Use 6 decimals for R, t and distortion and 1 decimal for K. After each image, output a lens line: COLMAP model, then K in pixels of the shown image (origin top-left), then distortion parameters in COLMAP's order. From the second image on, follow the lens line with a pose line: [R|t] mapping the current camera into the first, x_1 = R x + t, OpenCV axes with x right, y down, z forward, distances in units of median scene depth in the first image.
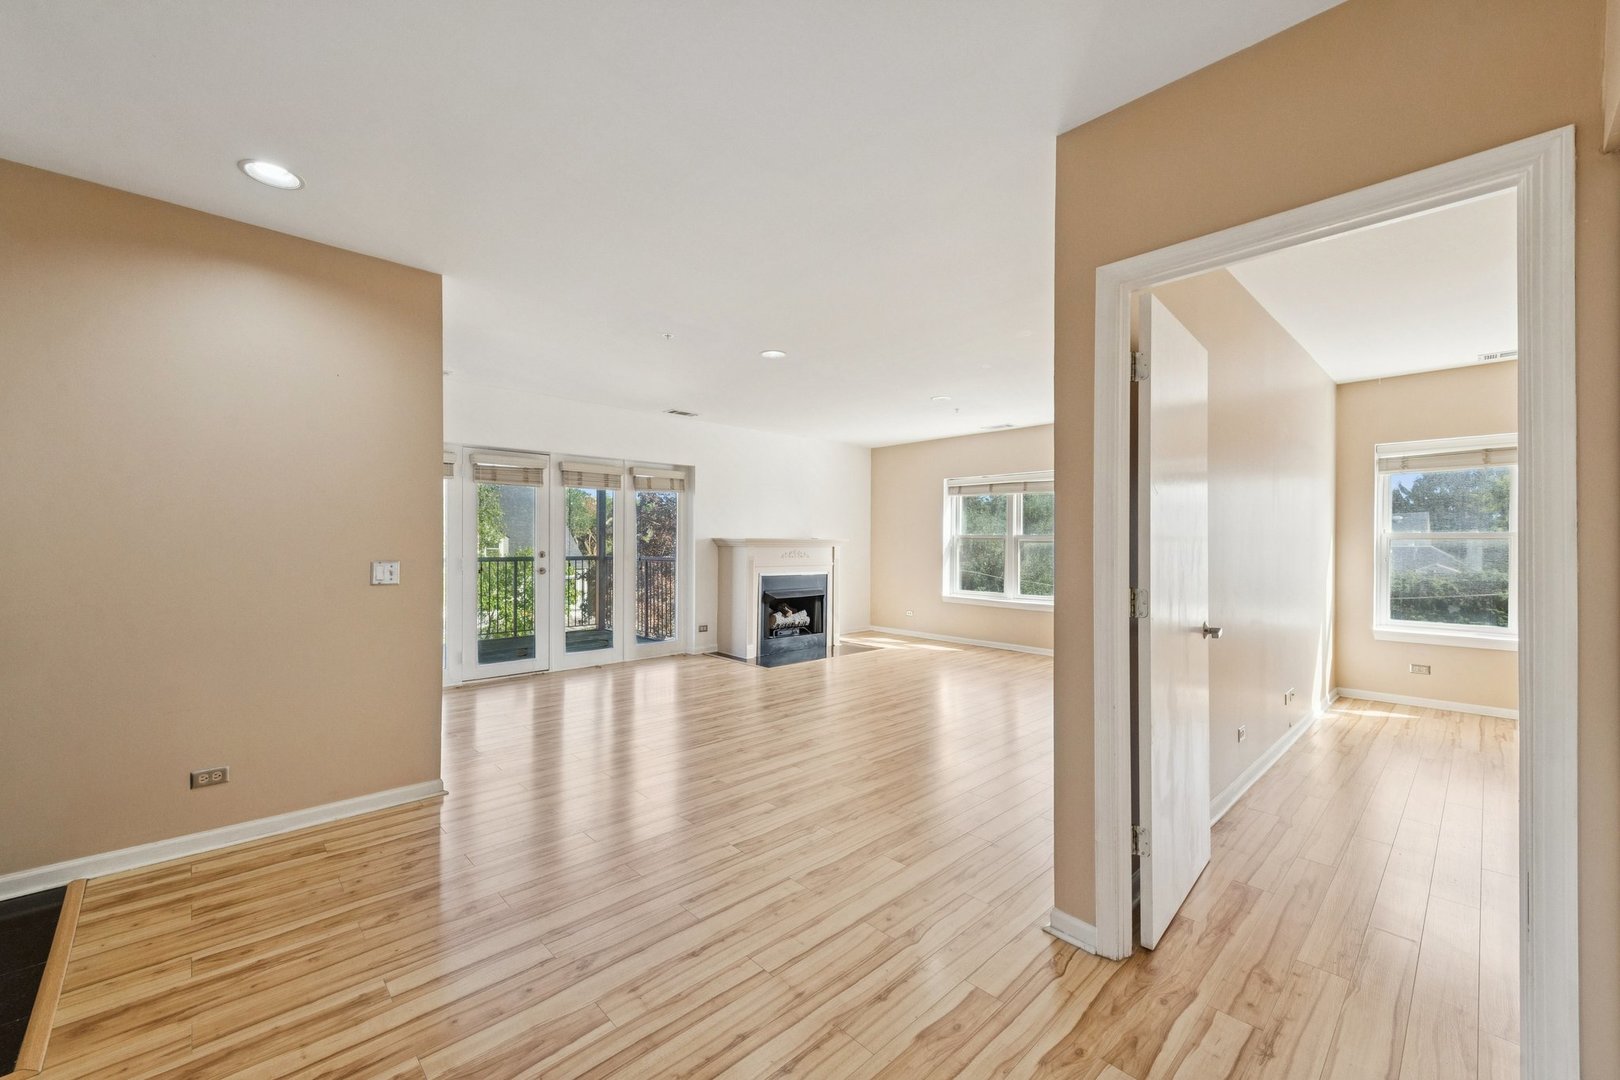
lens RADIAL K [[643.0, 0, 810.0], [0, 643.0, 540.0], [0, 0, 1]] dist [0.010924, -0.000295]
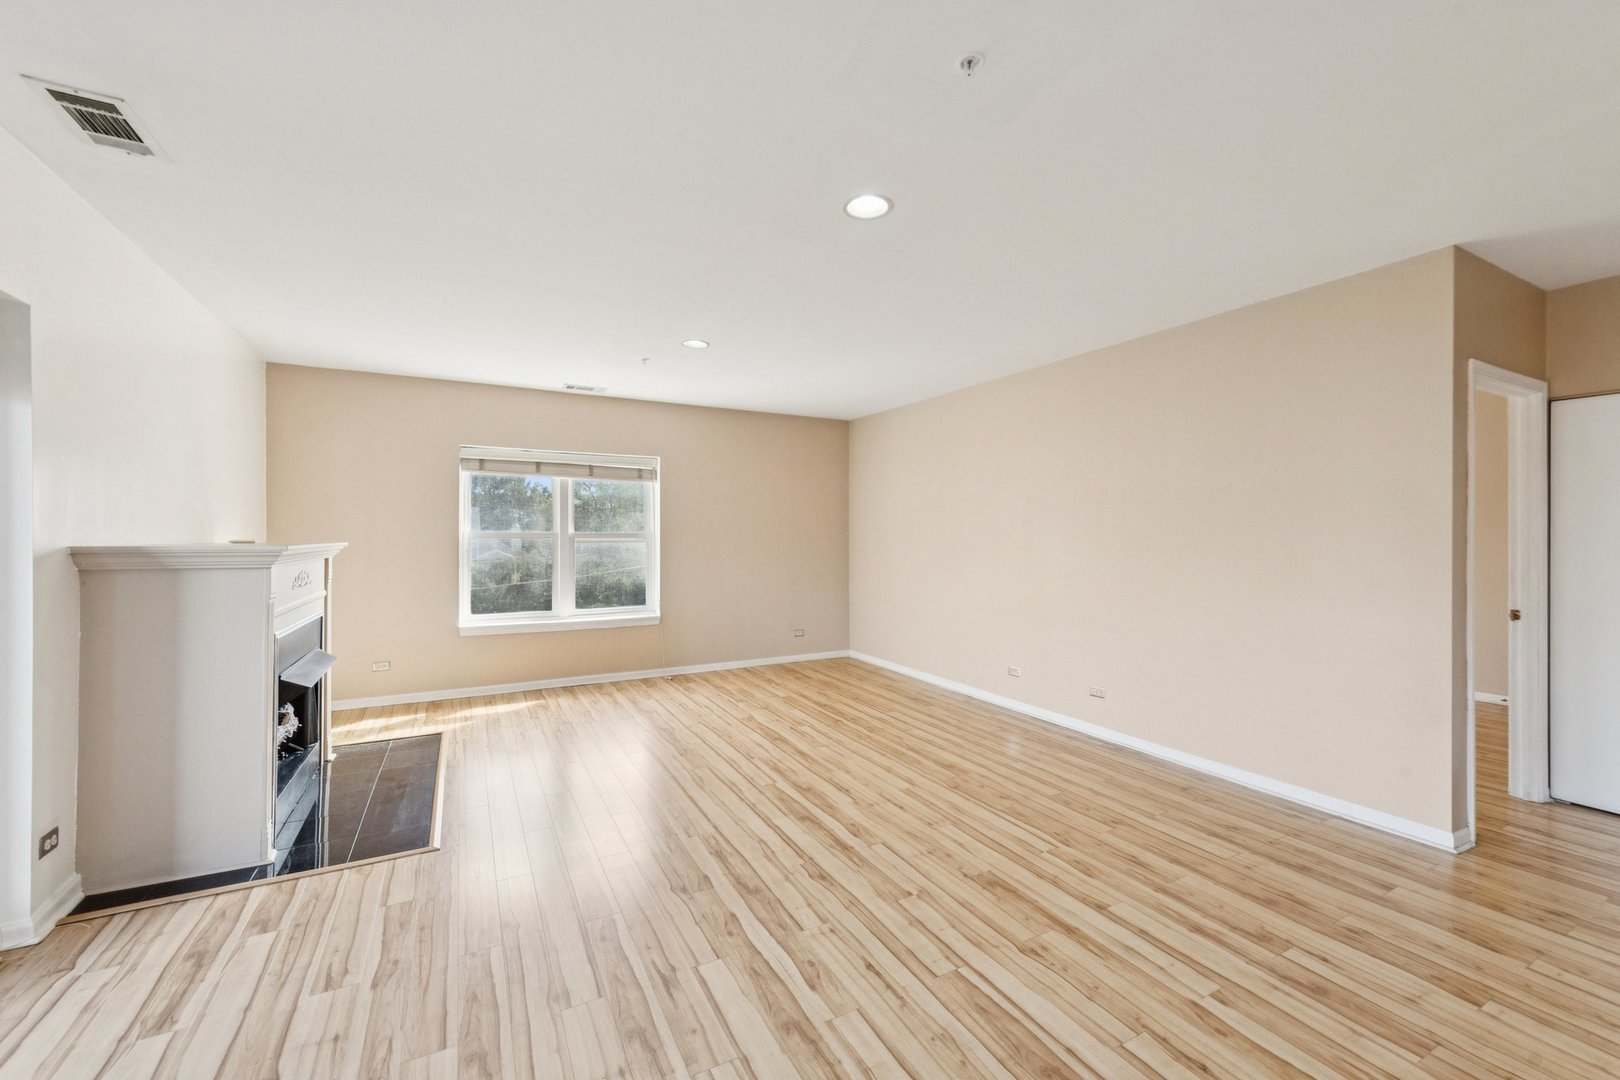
lens RADIAL K [[643.0, 0, 810.0], [0, 643.0, 540.0], [0, 0, 1]] dist [0.010924, -0.000295]
pose [[0.265451, -0.013769, 0.964026, -0.365401], [-0.004354, 0.999871, 0.015480, -0.013249], [-0.964114, -0.008306, 0.265357, 0.563720]]
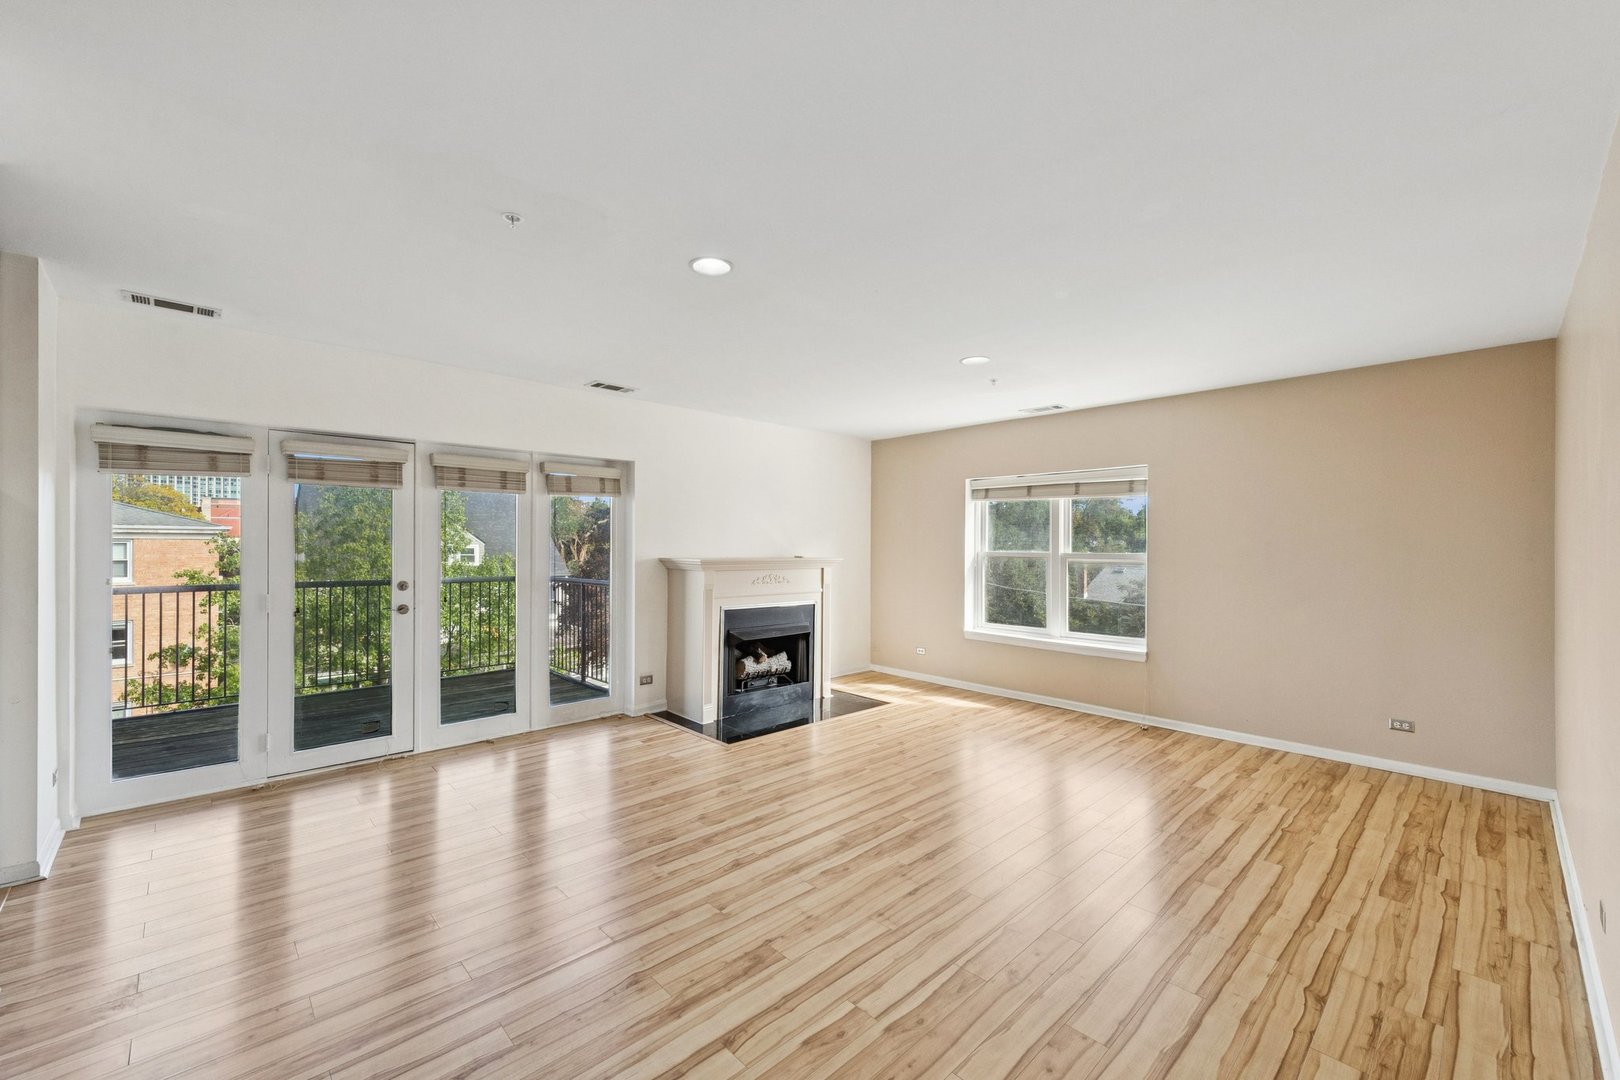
lens RADIAL K [[651.8, 0, 802.0], [0, 651.8, 544.9], [0, 0, 1]] dist [0.011040, -0.000458]
pose [[0.999968, 0.001446, -0.007884, 0.019366], [-0.001423, 0.999995, 0.002952, -0.020882], [0.007888, -0.002940, 0.999965, 0.247243]]
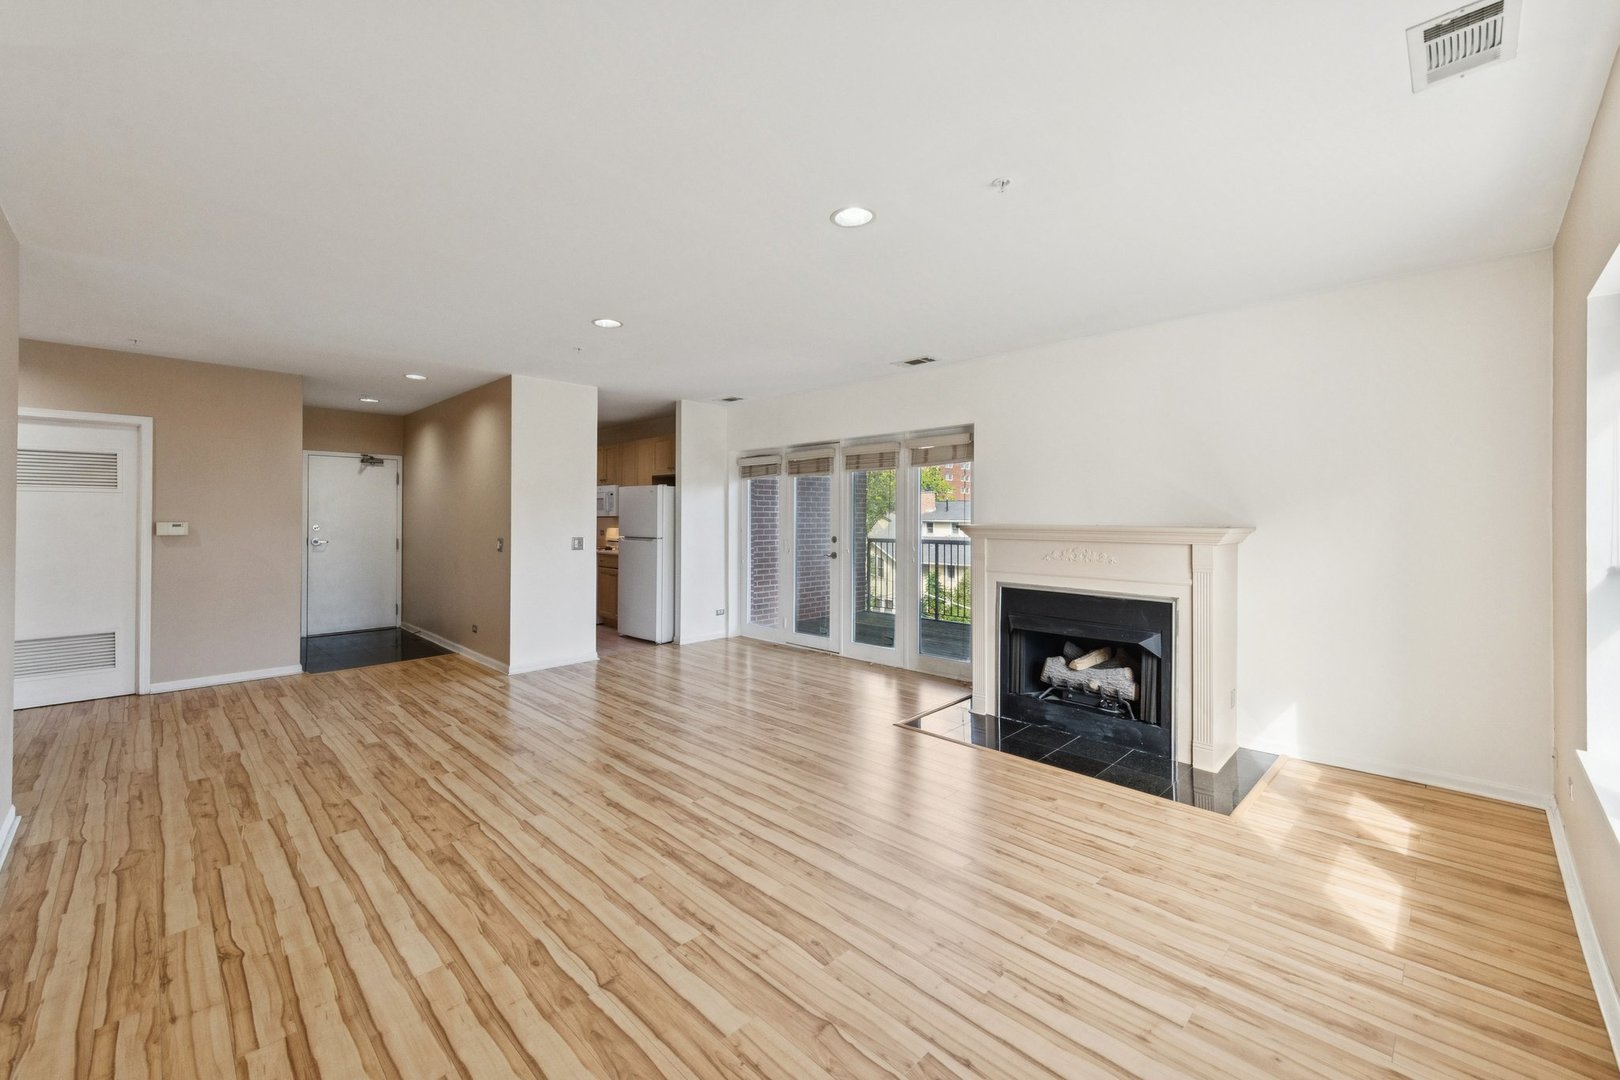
lens RADIAL K [[656.6, 0, 801.3], [0, 656.6, 513.5], [0, 0, 1]] dist [0.011094, -0.000217]
pose [[0.017808, -0.006712, -0.999819, 0.537885], [0.003715, 0.999971, -0.006646, -0.010555], [0.999835, -0.003595, 0.017832, 0.782099]]
